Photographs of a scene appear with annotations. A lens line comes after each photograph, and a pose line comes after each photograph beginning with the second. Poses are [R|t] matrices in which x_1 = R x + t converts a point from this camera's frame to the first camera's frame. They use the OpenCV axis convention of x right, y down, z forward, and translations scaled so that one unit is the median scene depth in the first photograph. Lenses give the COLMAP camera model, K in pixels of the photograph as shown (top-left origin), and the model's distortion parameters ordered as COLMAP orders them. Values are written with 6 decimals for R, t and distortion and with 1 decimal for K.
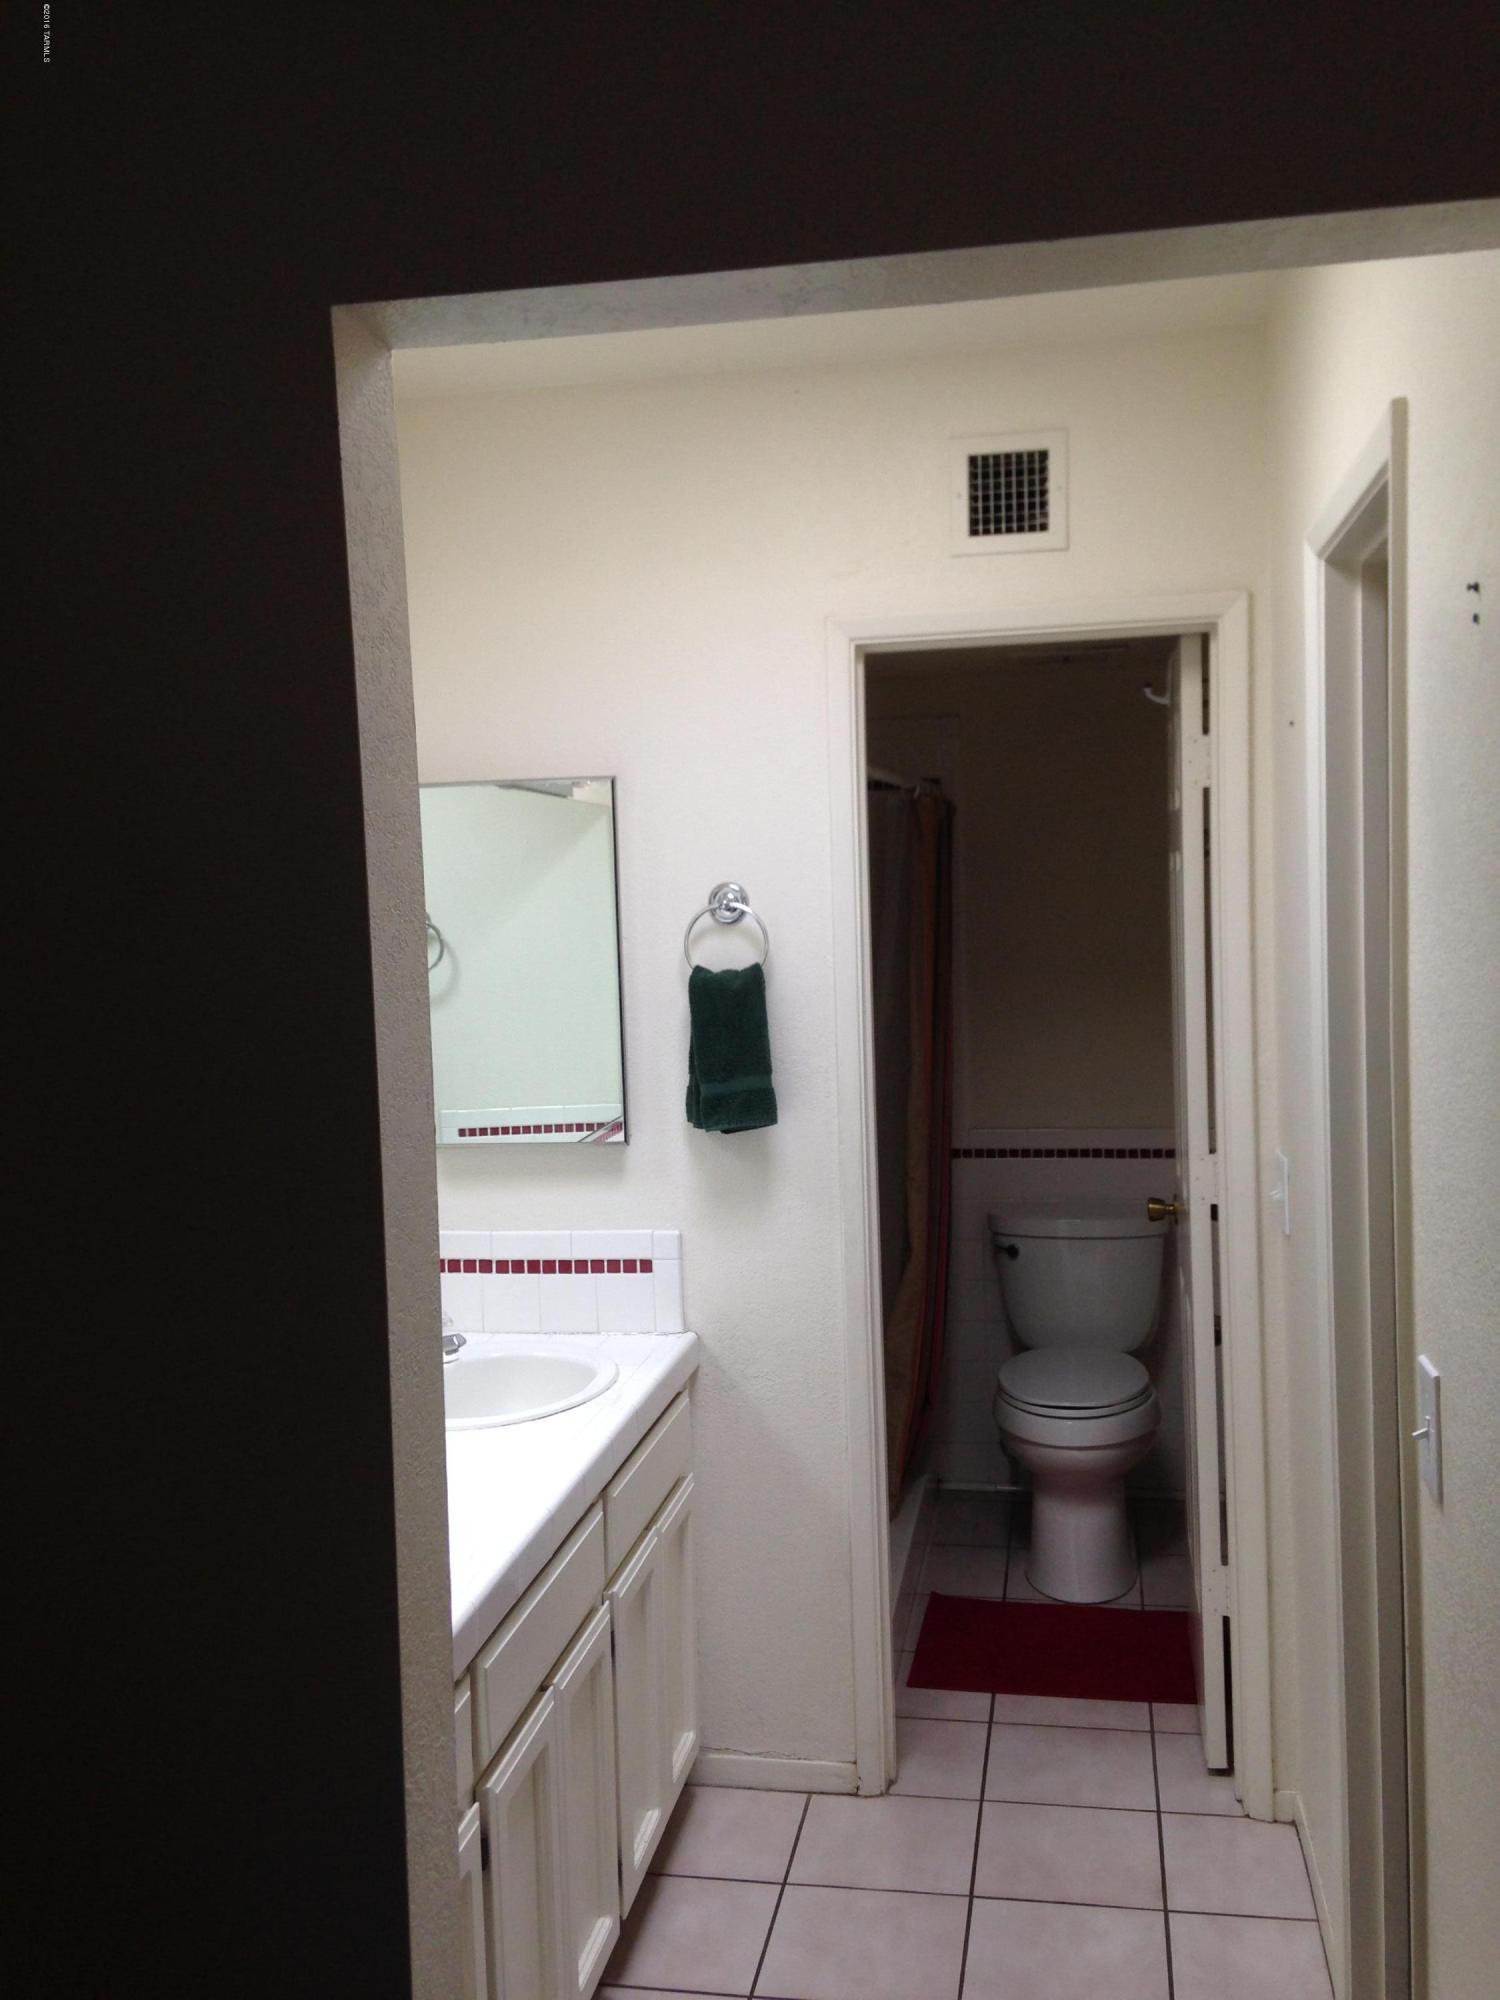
lens RADIAL K [[1774.4, 0, 742.0], [0, 1774.4, 993.5], [0, 0, 1]] dist [0.038383, -0.041451]
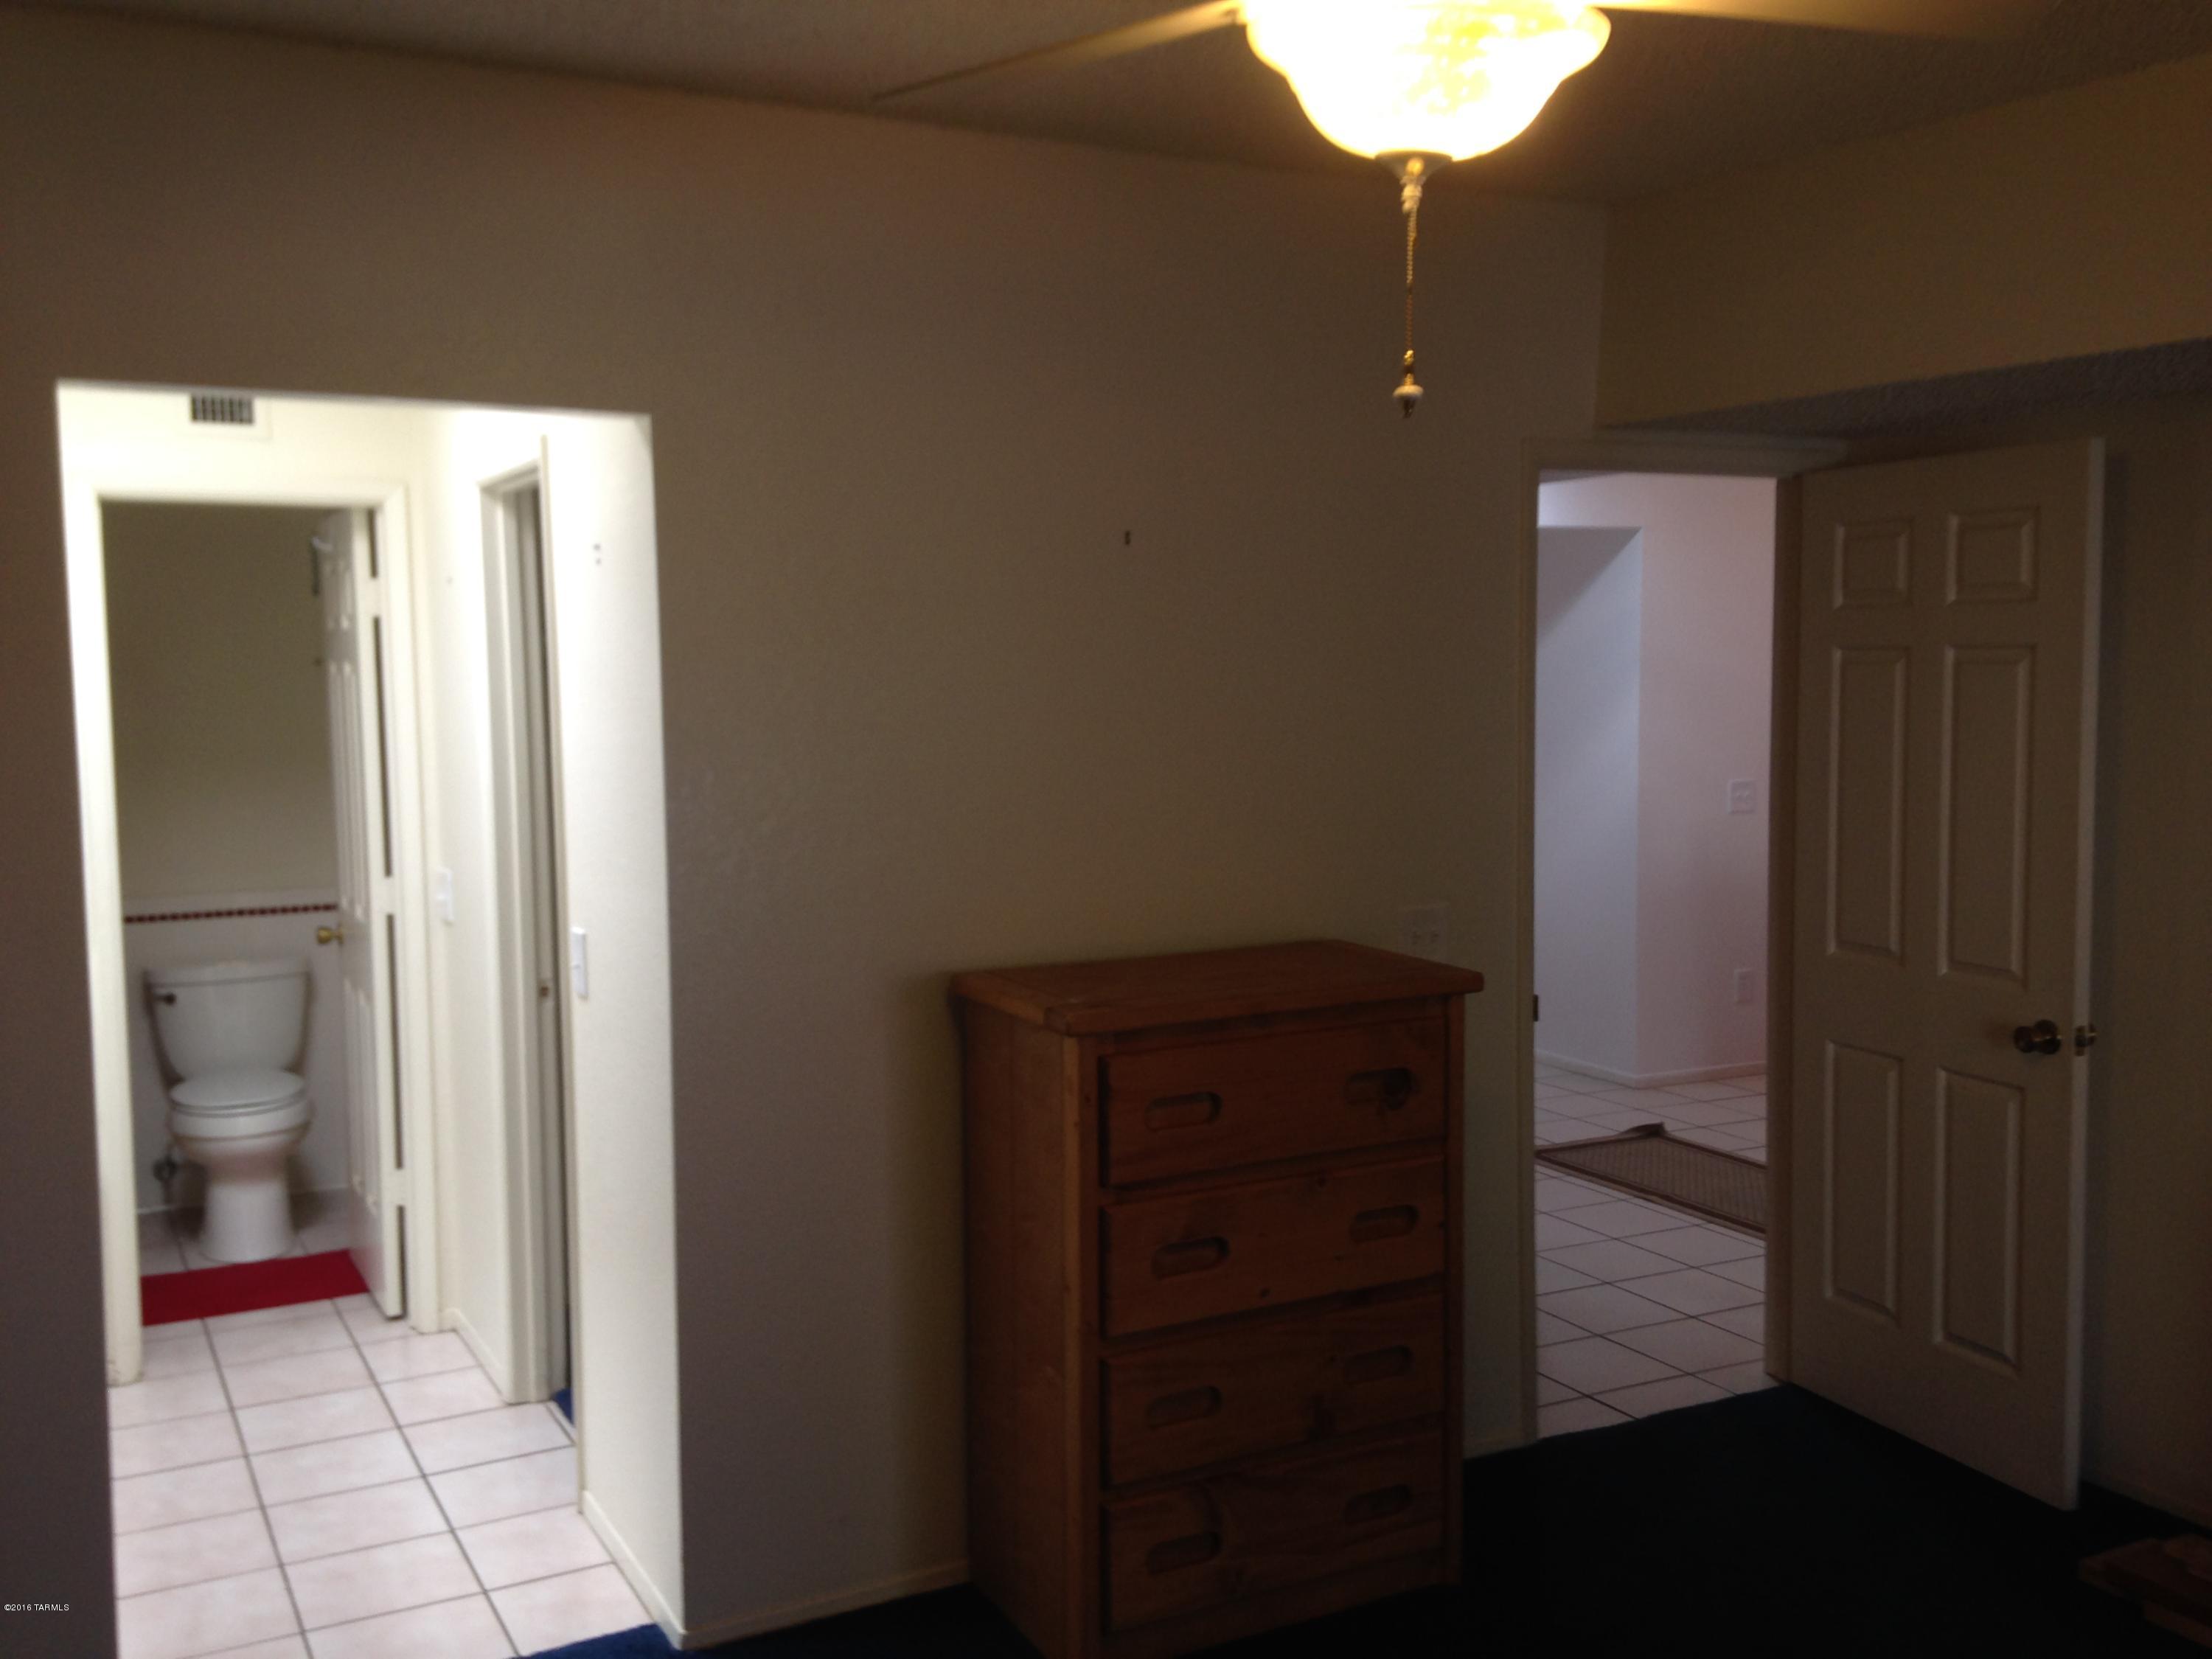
lens RADIAL K [[1962.5, 0, 1100.9], [0, 1962.5, 832.4], [0, 0, 1]] dist [0.038383, -0.041451]
pose [[0.763263, -0.021941, 0.645716, -0.282611], [0.018902, 0.999754, 0.011627, 0.041291], [-0.645812, 0.003331, 0.763489, -0.508488]]
